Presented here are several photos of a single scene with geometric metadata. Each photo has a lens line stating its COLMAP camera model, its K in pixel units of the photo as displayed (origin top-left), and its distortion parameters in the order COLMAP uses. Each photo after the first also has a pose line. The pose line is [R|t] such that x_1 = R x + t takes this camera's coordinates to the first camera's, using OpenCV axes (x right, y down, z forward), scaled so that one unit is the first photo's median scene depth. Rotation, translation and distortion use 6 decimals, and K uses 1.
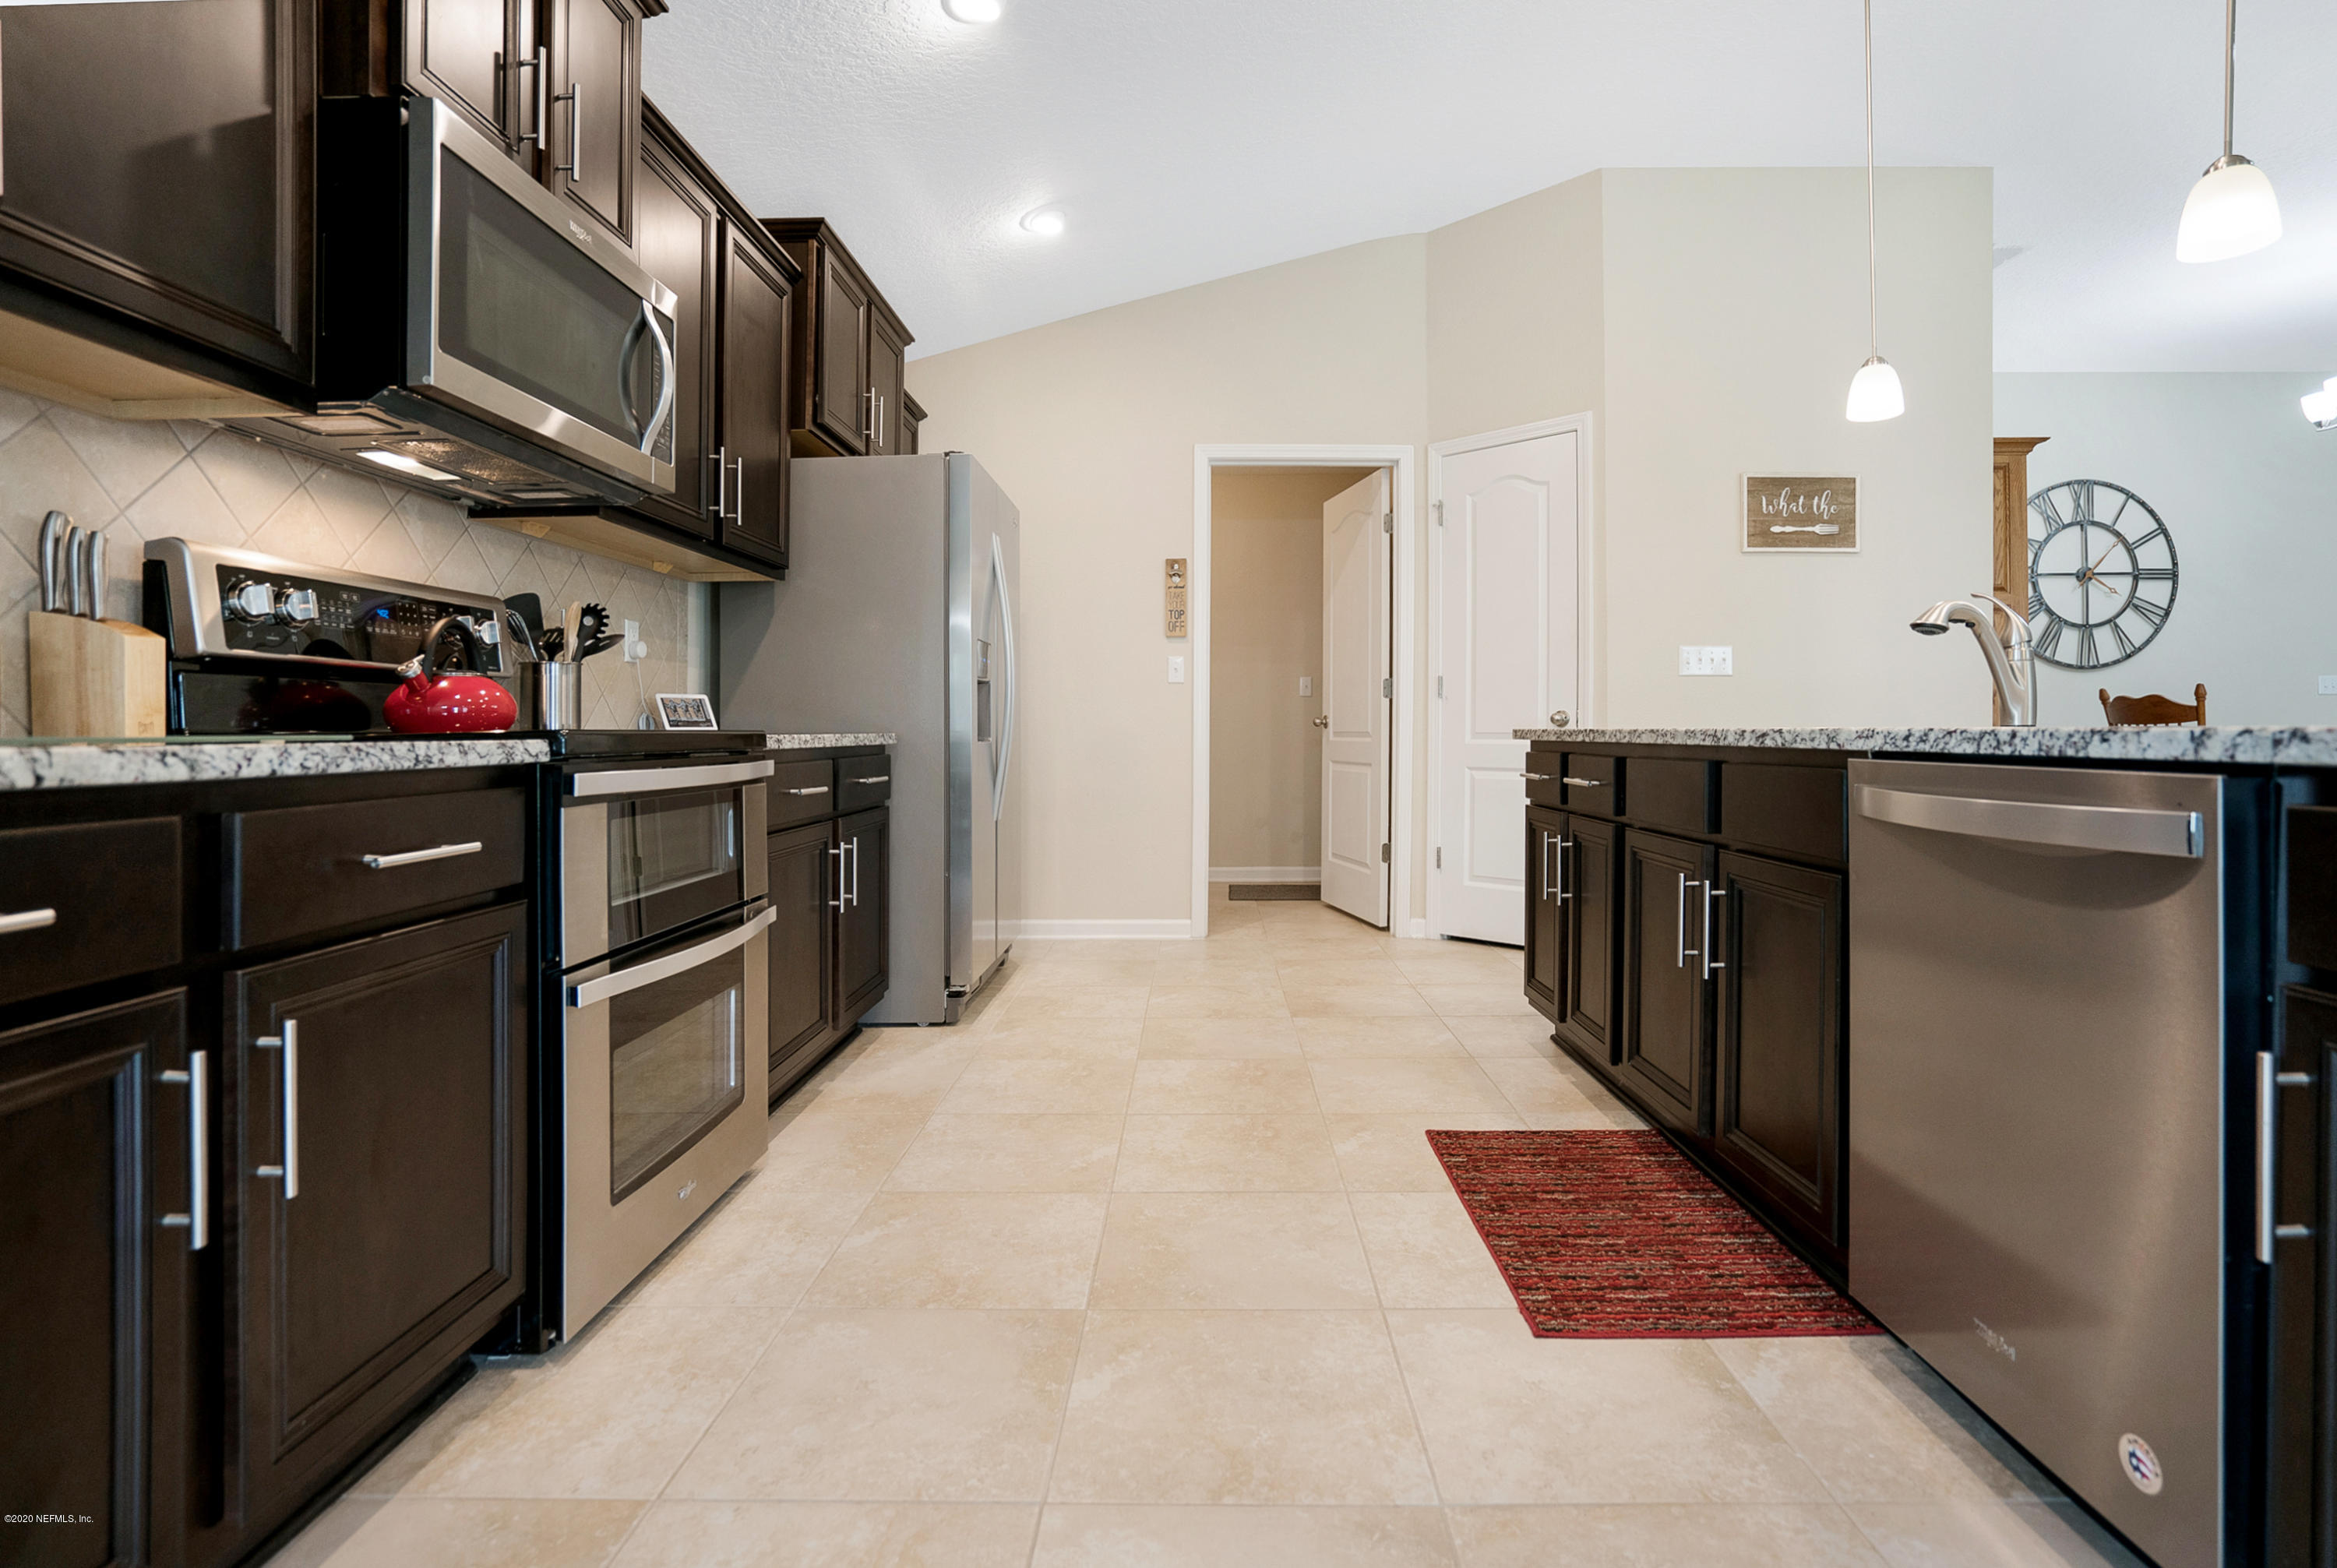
lens RADIAL K [[1153.3, 0, 1232.8], [0, 1153.3, 726.4], [0, 0, 1]] dist [-0.021028, 0.005145]
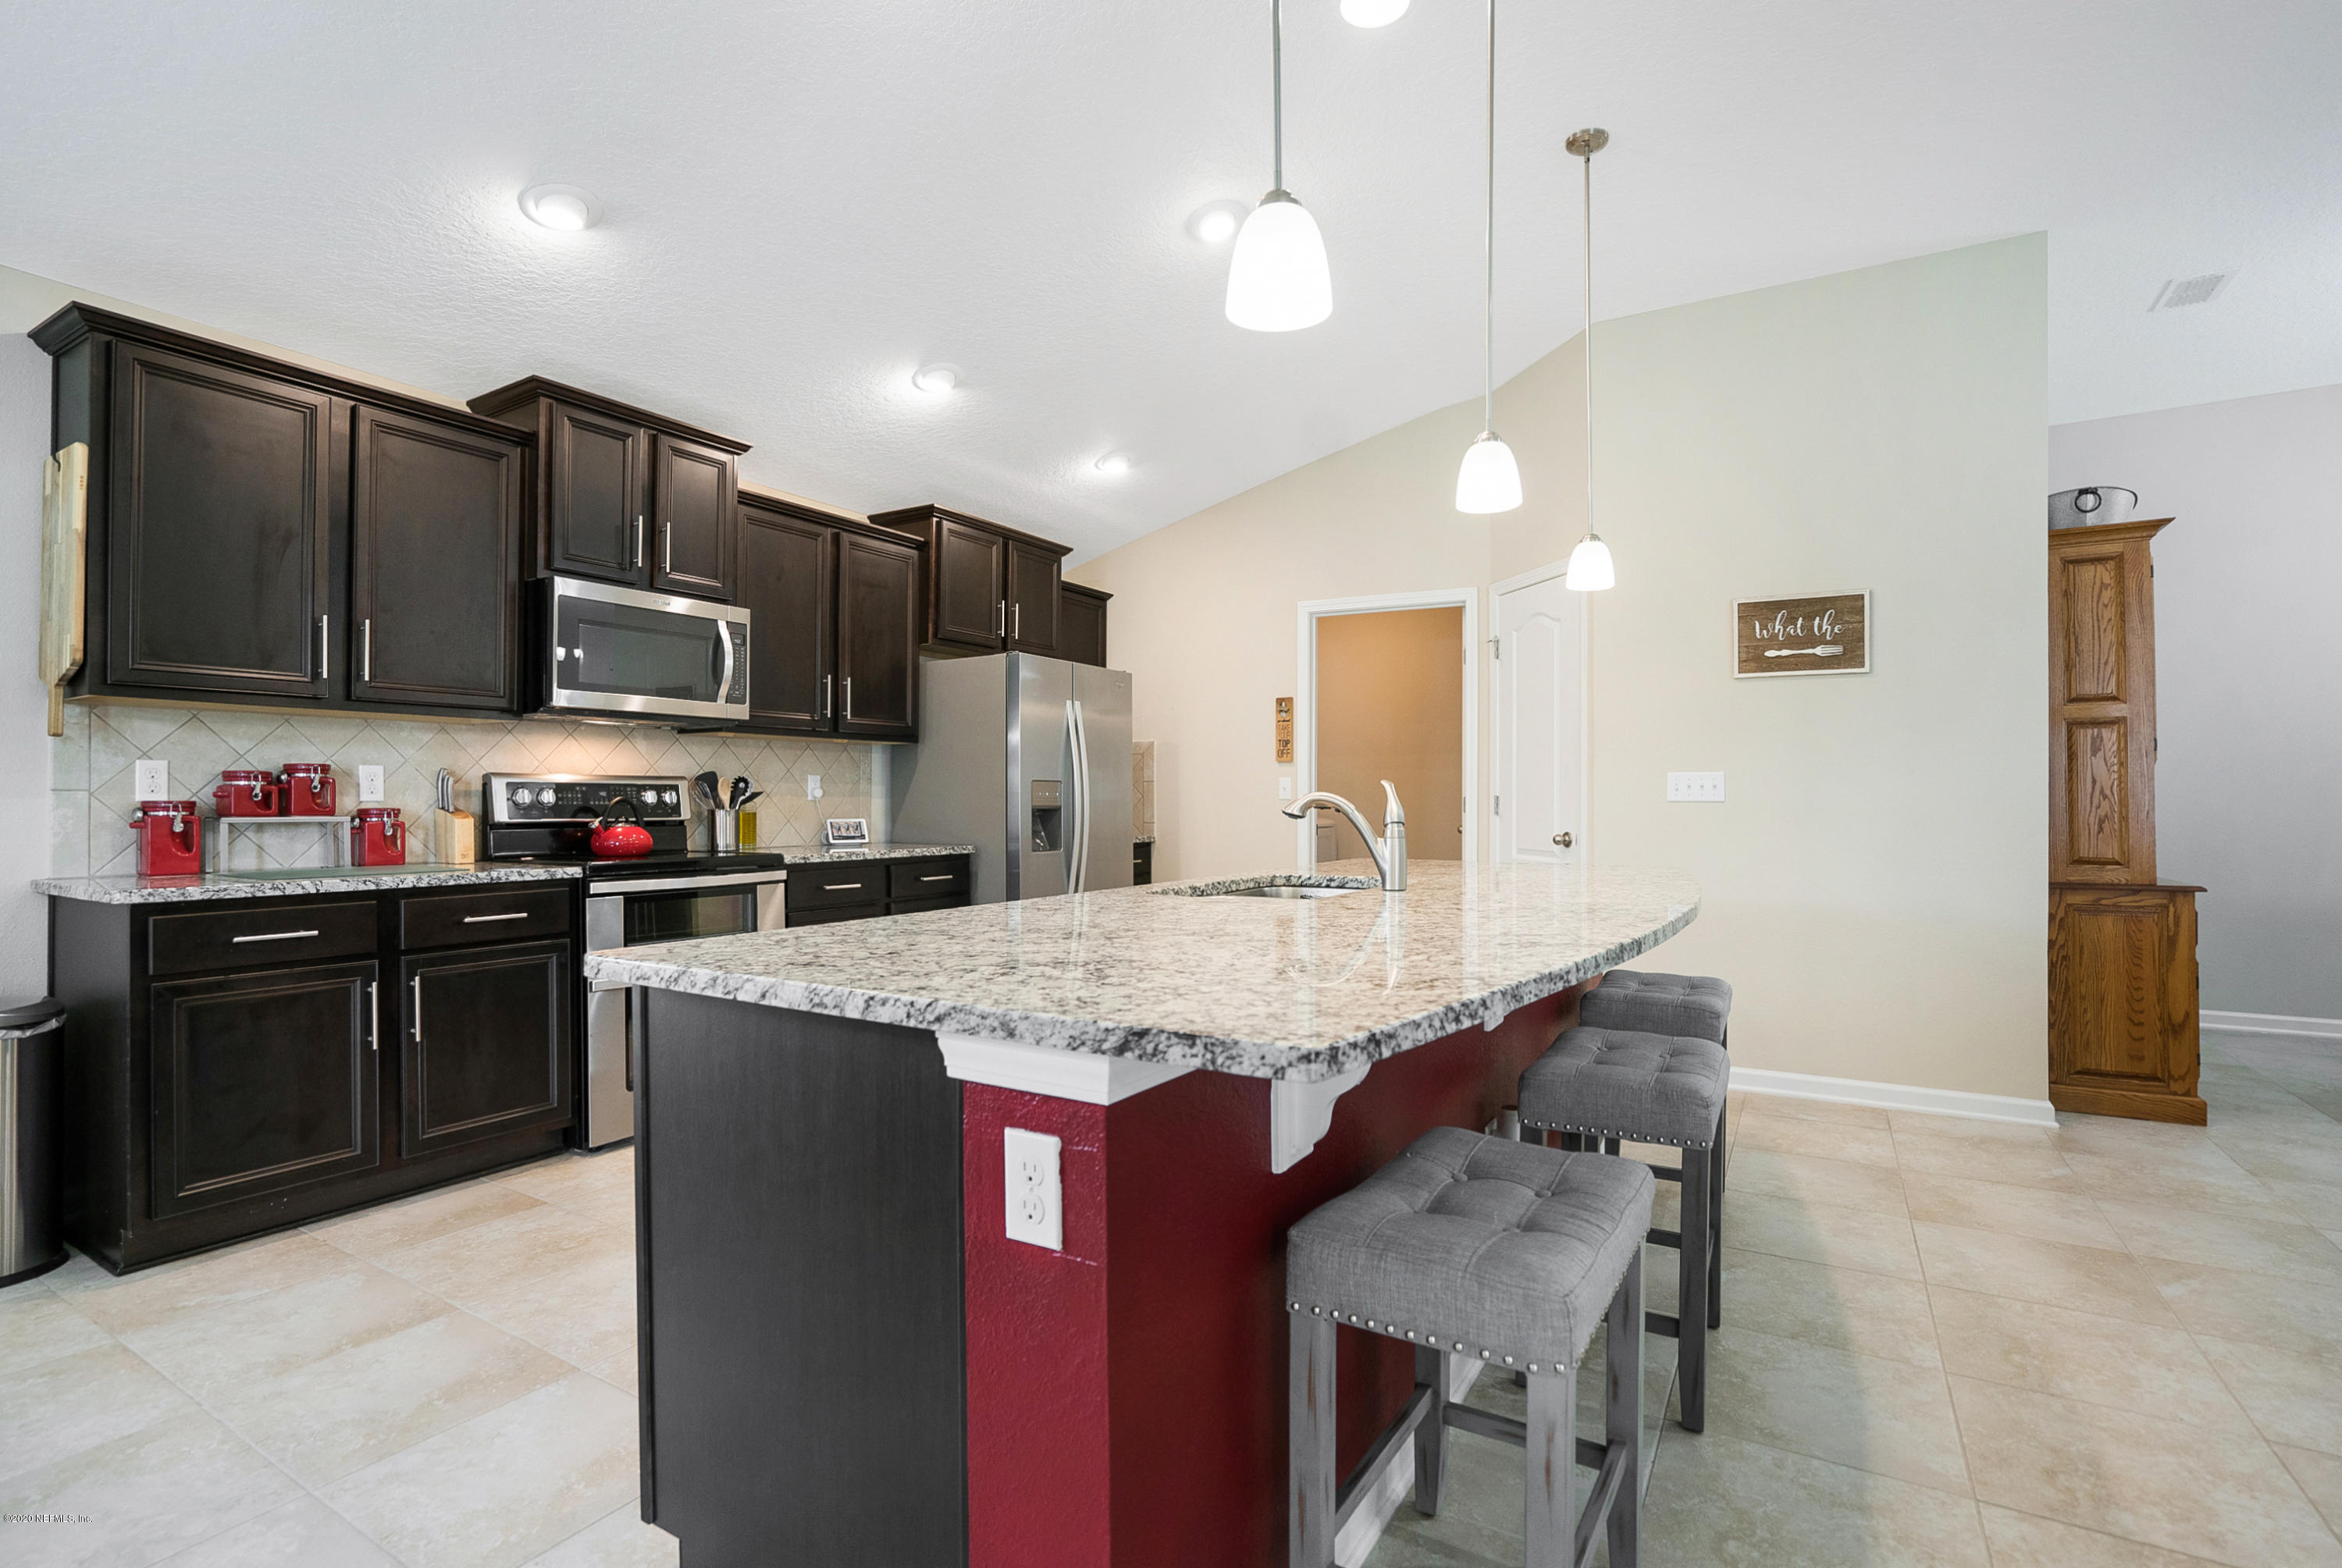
lens RADIAL K [[1155.7, 0, 1187.4], [0, 1155.7, 790.6], [0, 0, 1]] dist [-0.021028, 0.005145]
pose [[0.863979, 0.002674, -0.503521, 0.789073], [-0.005226, 0.999980, -0.003657, -0.068858], [0.503501, 0.005791, 0.863975, -0.163559]]
